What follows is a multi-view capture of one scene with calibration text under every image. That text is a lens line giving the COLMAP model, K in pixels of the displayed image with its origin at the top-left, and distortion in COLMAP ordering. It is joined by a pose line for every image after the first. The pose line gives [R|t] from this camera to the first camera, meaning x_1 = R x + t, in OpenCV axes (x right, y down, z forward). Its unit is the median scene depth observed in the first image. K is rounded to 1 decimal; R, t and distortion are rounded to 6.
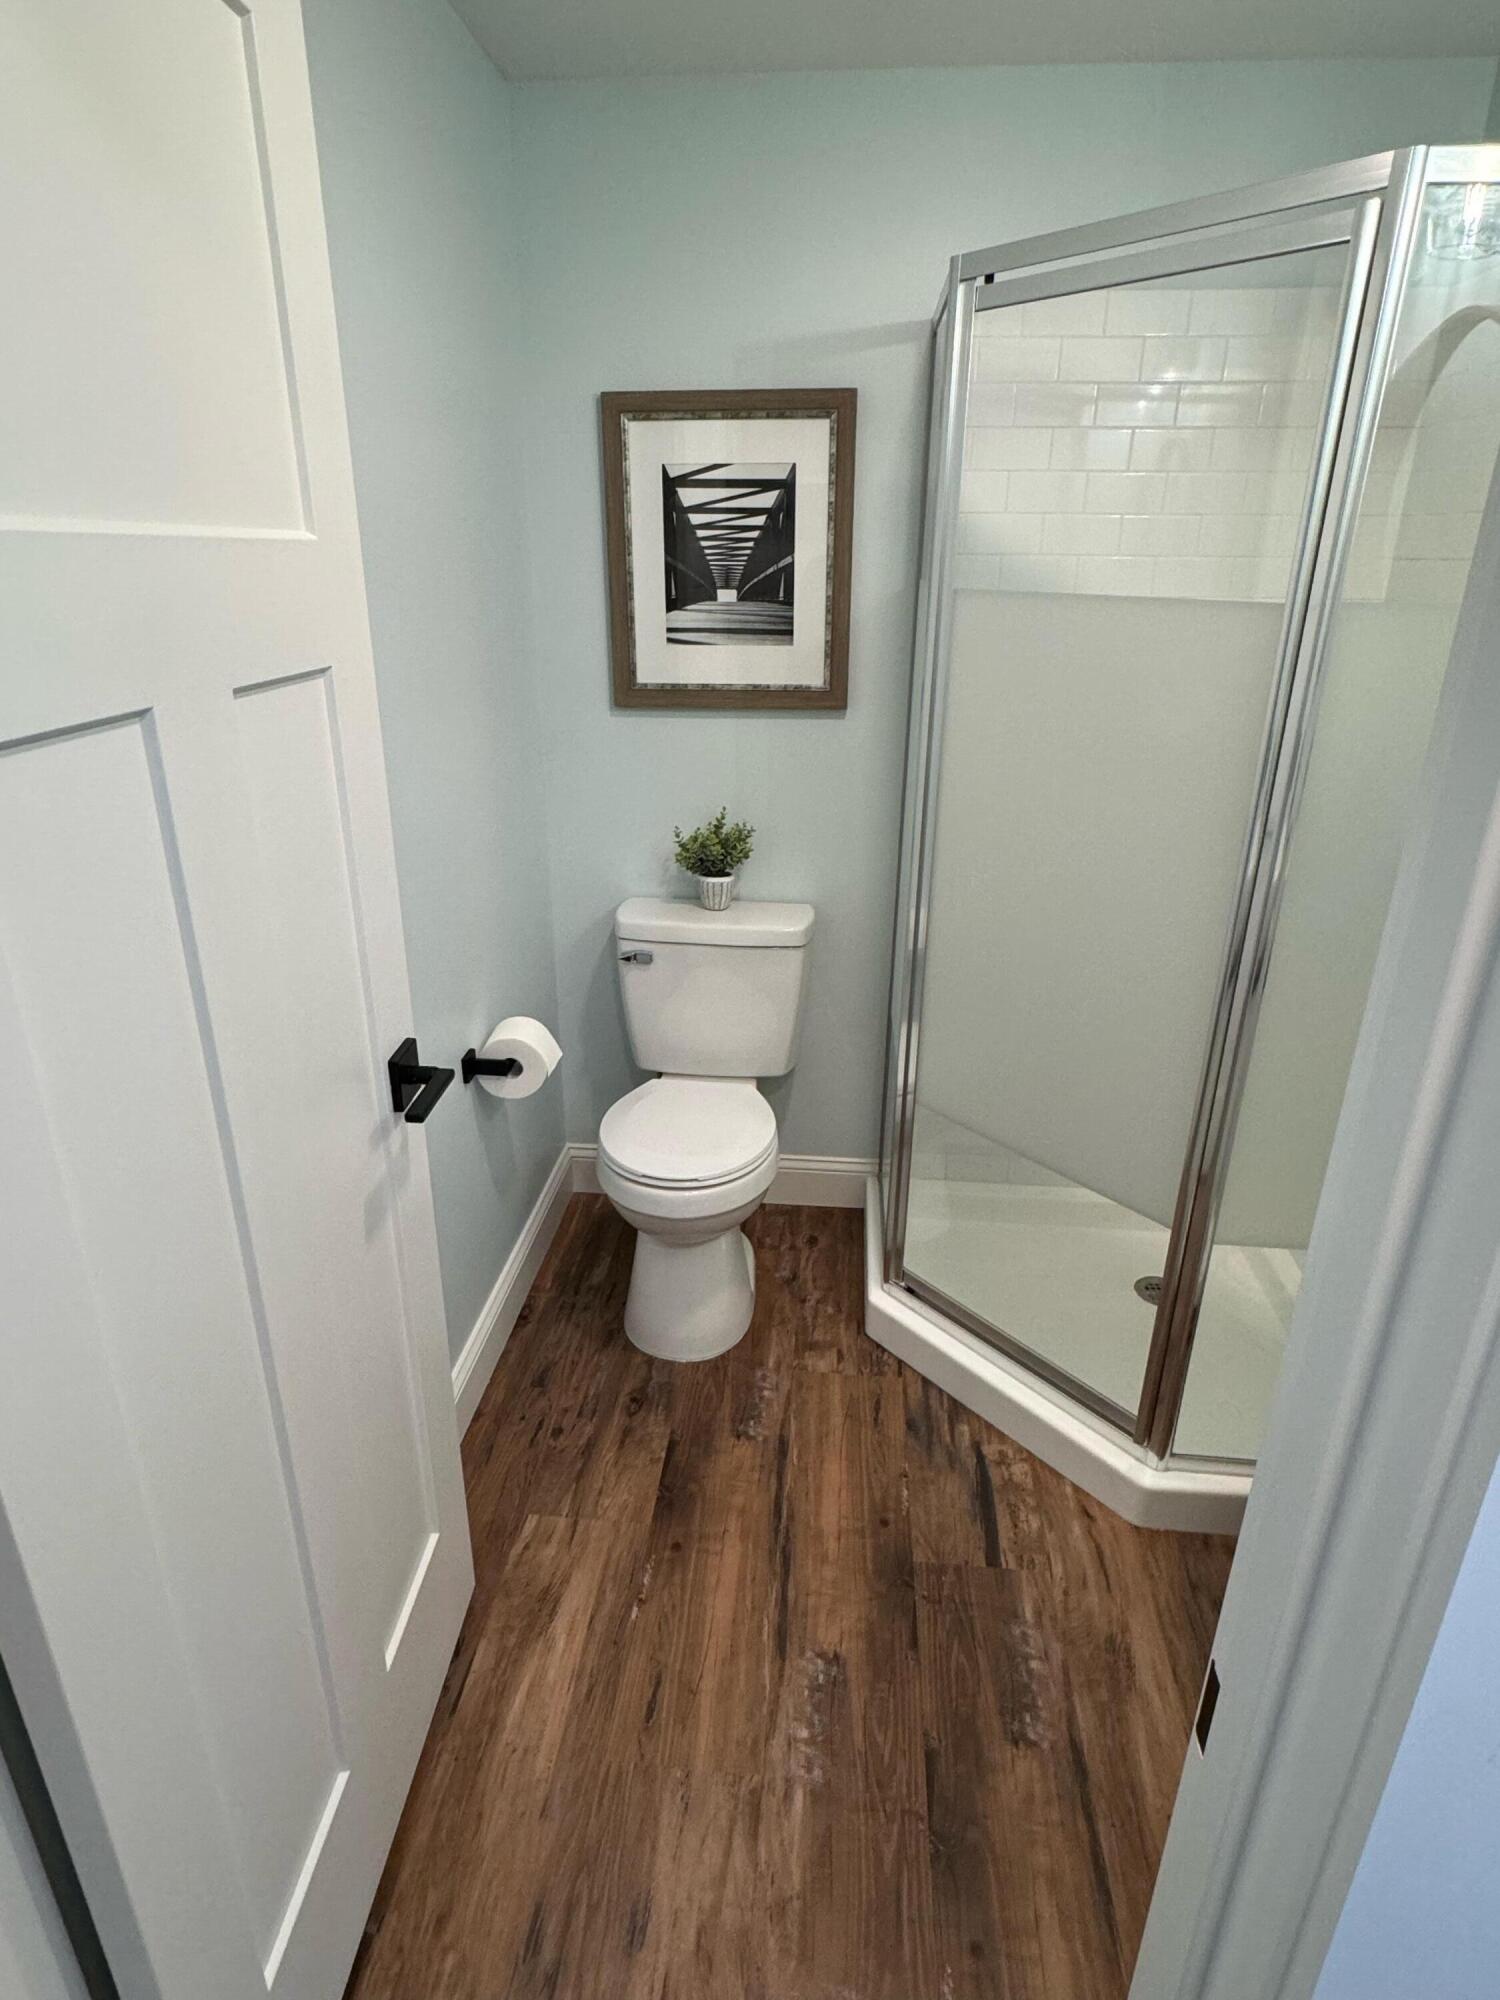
lens RADIAL K [[1103.6, 0, 745.8], [0, 1103.6, 999.3], [0, 0, 1]] dist [0.000479, -0.000948]
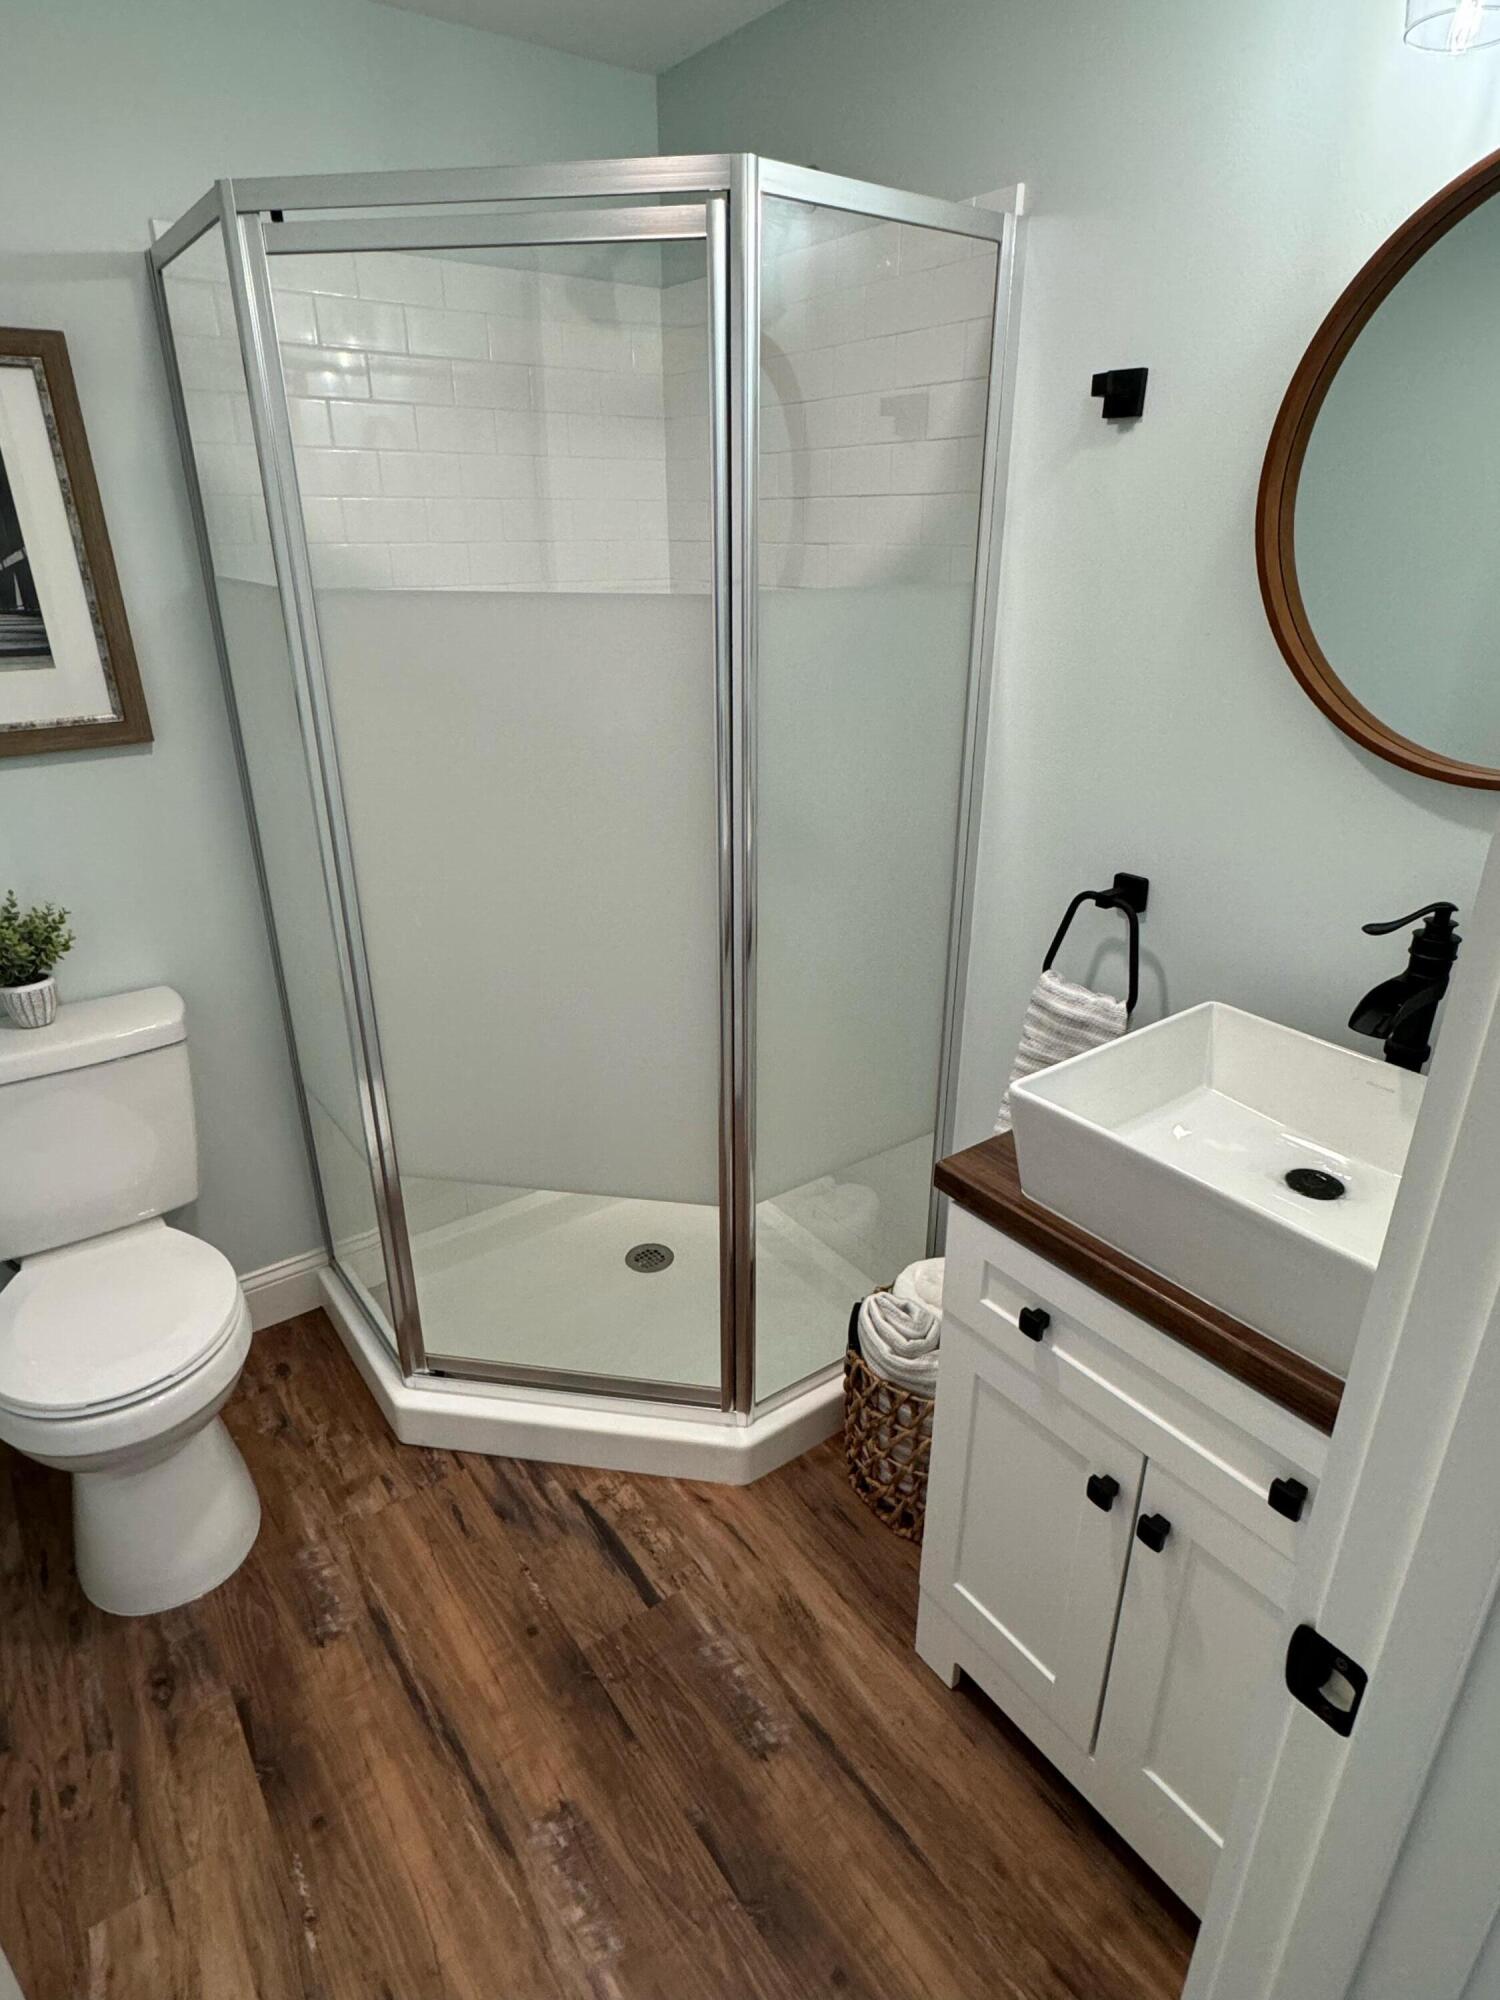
lens RADIAL K [[1103.6, 0, 751.0], [0, 1103.6, 999.0], [0, 0, 1]] dist [0.000479, -0.000948]
pose [[0.749401, -0.269433, 0.604818, -0.133933], [0.255894, 0.960341, 0.110745, -0.068683], [-0.610669, 0.071777, 0.788626, 0.132550]]
